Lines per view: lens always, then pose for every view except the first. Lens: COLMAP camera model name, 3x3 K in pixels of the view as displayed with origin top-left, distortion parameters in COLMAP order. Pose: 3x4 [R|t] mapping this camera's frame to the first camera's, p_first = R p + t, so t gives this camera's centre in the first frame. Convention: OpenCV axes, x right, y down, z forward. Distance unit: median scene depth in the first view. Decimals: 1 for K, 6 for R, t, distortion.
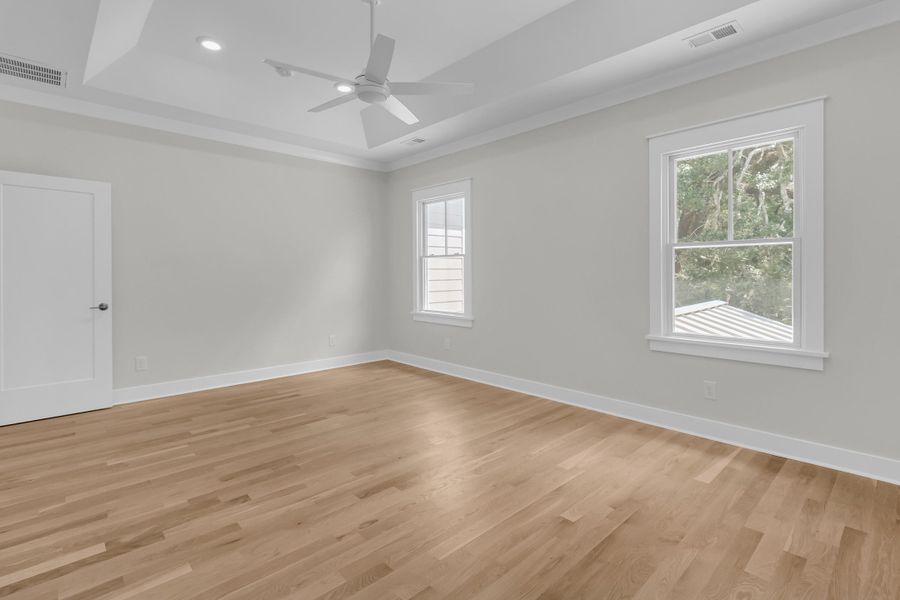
lens RADIAL K [[438.4, 0, 450.0], [0, 438.4, 300.0], [0, 0, 1]] dist [0.030209, 0.000108]
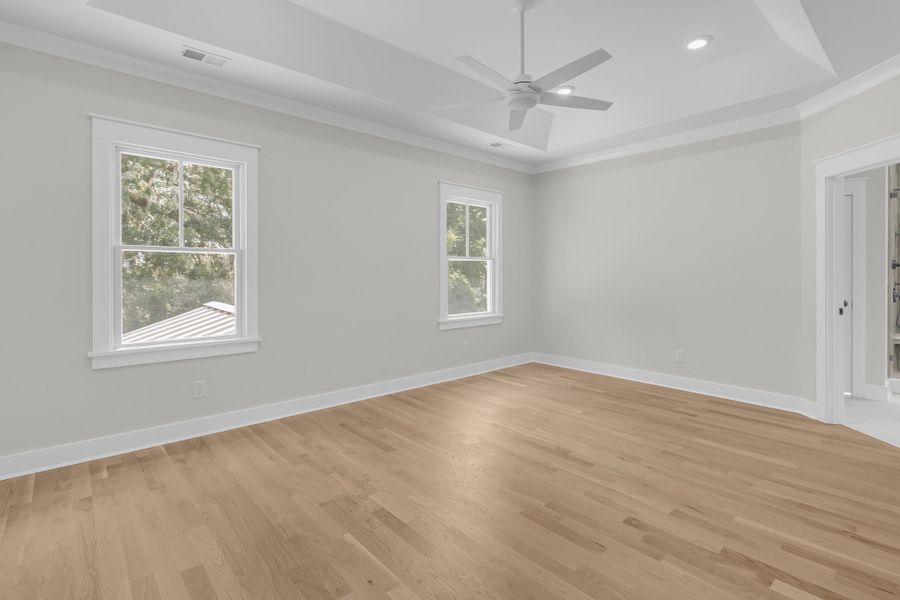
lens RADIAL K [[422.1, 0, 454.6], [0, 422.1, 278.1], [0, 0, 1]] dist [-0.001969, 0.000120]
pose [[0.019047, -0.005337, 0.999804, -1.250997], [0.062258, 0.998052, 0.004142, -0.081606], [-0.997878, 0.062167, 0.019343, 1.221356]]
